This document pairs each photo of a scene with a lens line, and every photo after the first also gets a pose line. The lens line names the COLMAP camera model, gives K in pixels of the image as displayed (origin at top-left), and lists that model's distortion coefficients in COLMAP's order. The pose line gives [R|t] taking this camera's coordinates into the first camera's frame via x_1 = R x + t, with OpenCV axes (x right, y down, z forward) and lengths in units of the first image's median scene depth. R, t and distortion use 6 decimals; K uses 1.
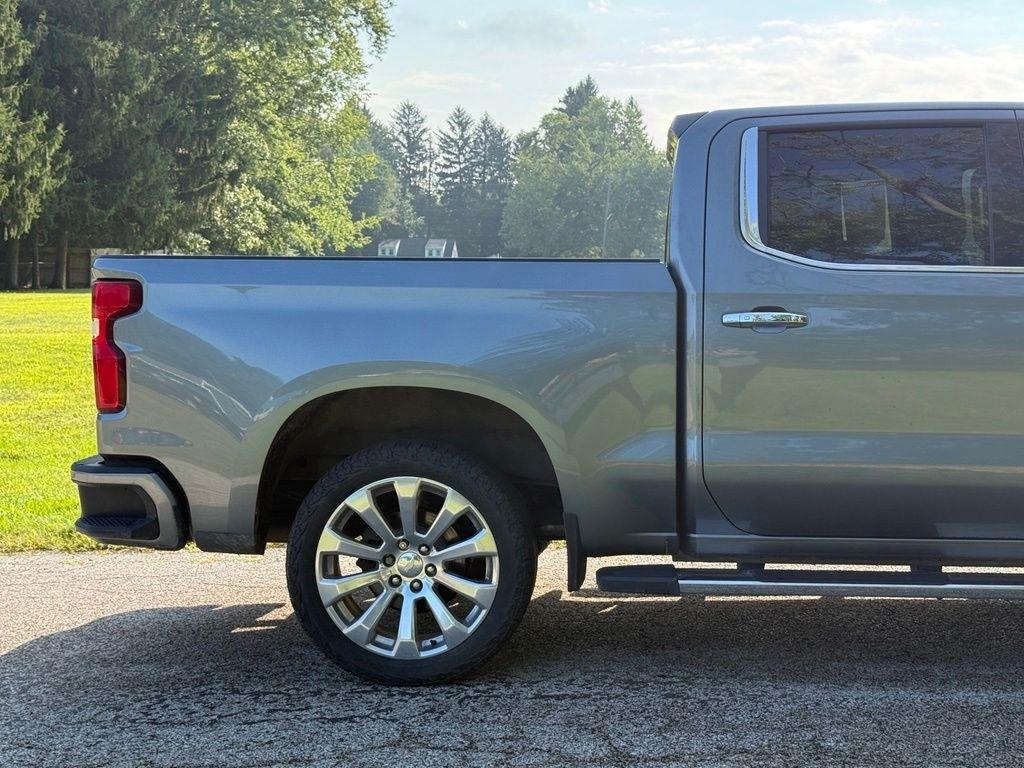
lens RADIAL K [[1456.8, 0, 587.7], [0, 1456.8, 383.0], [0, 0, 1]] dist [0.148791, -0.067635]
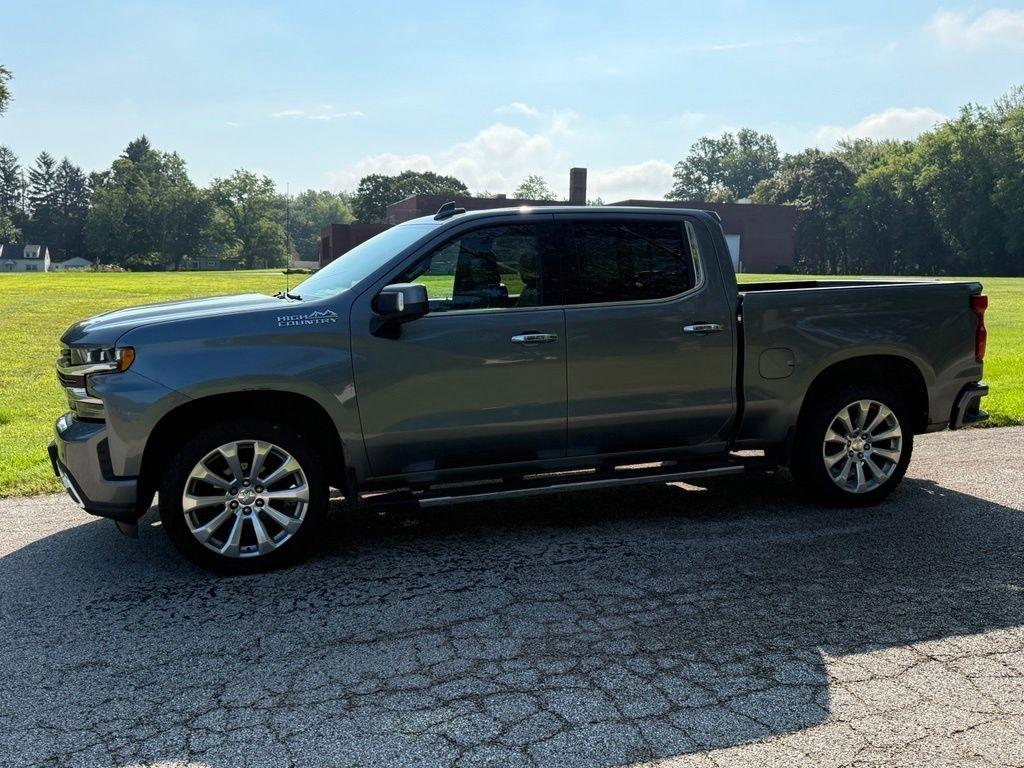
lens RADIAL K [[908.4, 0, 509.4], [0, 908.4, 385.0], [0, 0, 1]] dist [0.144498, -0.290531]
pose [[0.929715, -0.035595, 0.366555, -0.032502], [0.018302, 0.998554, 0.050544, -0.002782], [-0.367824, -0.040282, 0.929022, 0.005325]]
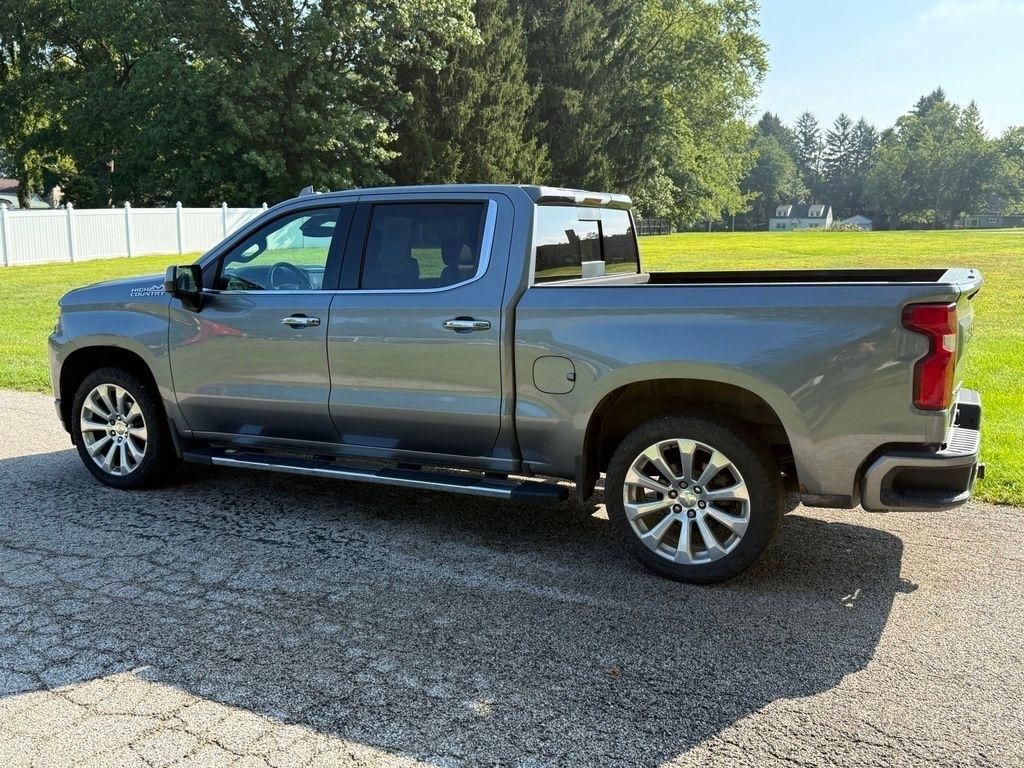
lens RADIAL K [[908.4, 0, 509.4], [0, 908.4, 385.0], [0, 0, 1]] dist [0.144498, -0.290531]
pose [[0.909183, 0.078225, -0.408982, 0.047129], [-0.038722, 0.993823, 0.104007, -0.006269], [0.414592, -0.078725, 0.906596, 0.011946]]
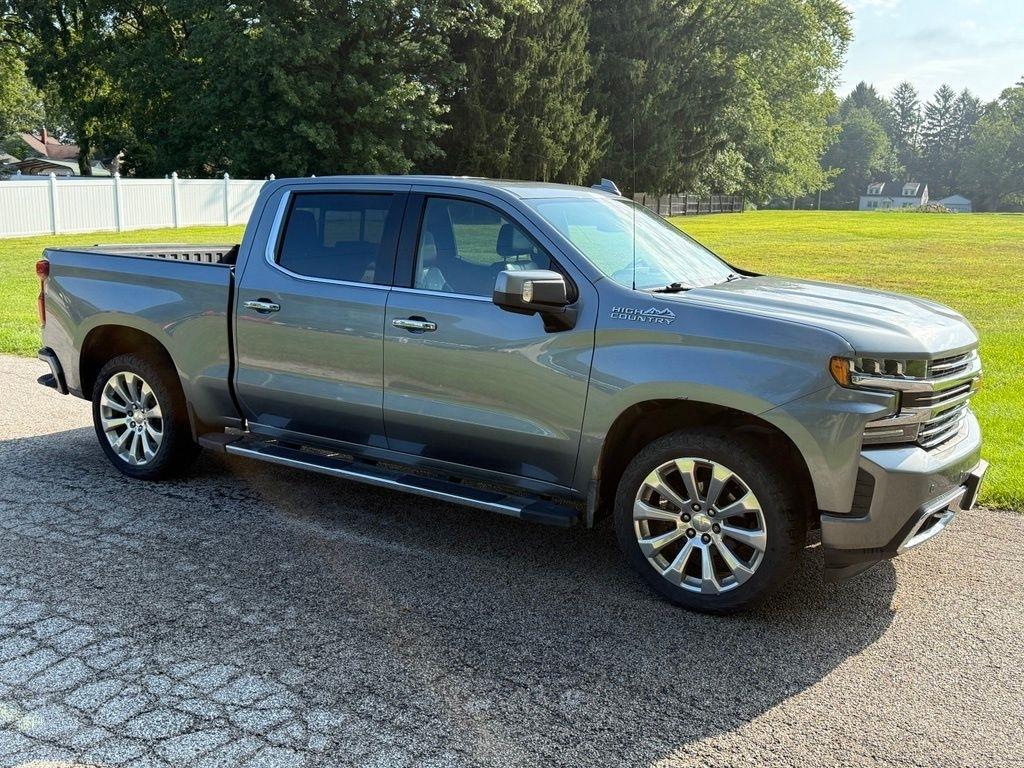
lens RADIAL K [[944.0, 0, 511.2], [0, 944.0, 387.9], [0, 0, 1]] dist [0.135662, -0.269550]
pose [[0.875091, 0.114679, -0.470174, 0.066837], [-0.059374, 0.989620, 0.130869, -0.008084], [0.480302, -0.086606, 0.872817, 0.010084]]
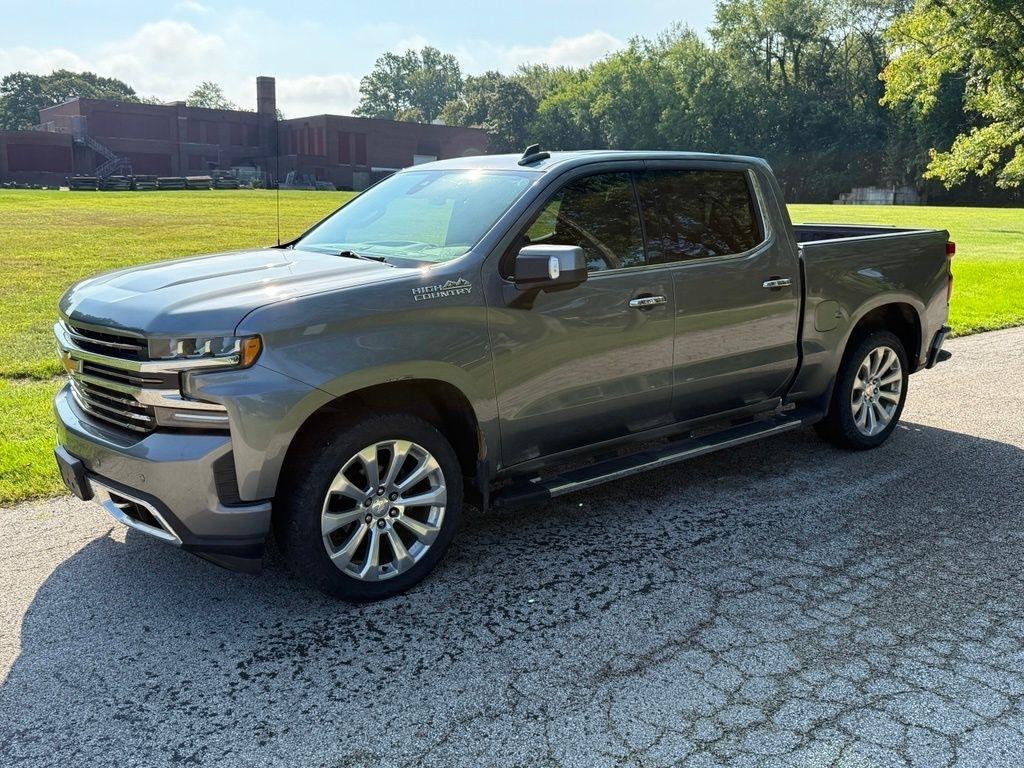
lens RADIAL K [[909.2, 0, 503.2], [0, 909.2, 381.5], [0, 0, 1]] dist [0.122529, -0.230272]
pose [[0.758659, -0.114377, 0.641369, -0.056491], [0.030023, 0.989560, 0.140958, -0.006951], [-0.650796, -0.087683, 0.754173, 0.030116]]
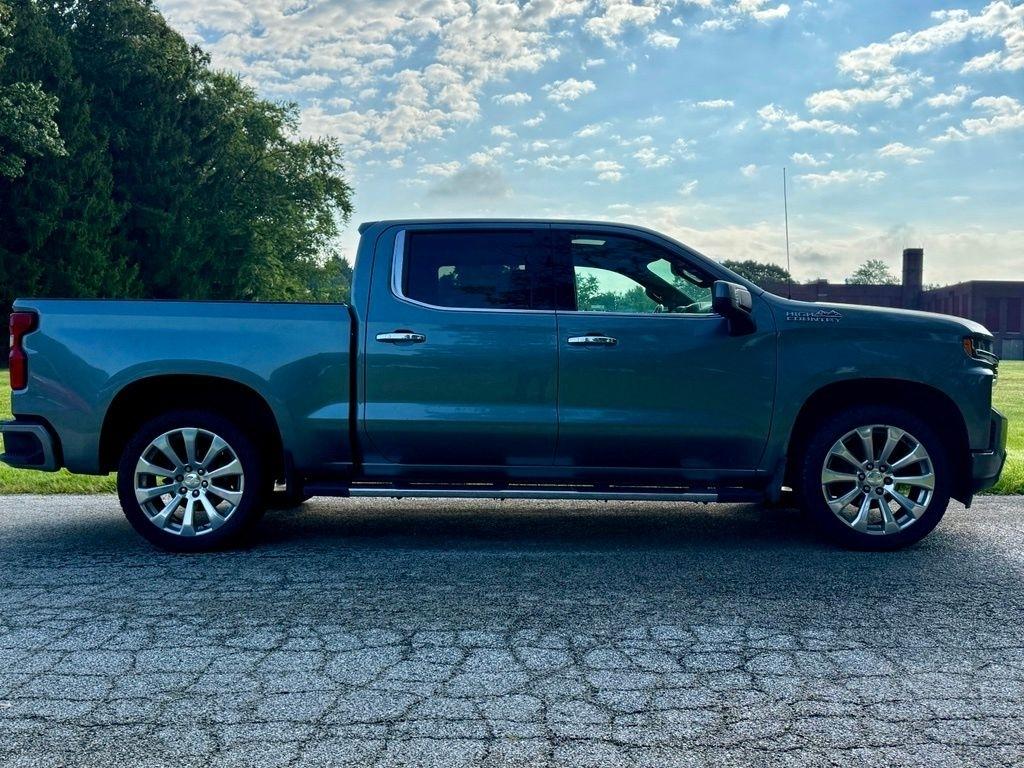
lens RADIAL K [[928.0, 0, 514.9], [0, 928.0, 383.5], [0, 0, 1]] dist [0.174245, -0.363971]
pose [[0.999519, 0.009620, 0.029488, 0.016195], [-0.007967, 0.998418, -0.055652, 0.005166], [-0.029976, 0.055390, 0.998015, -0.007846]]
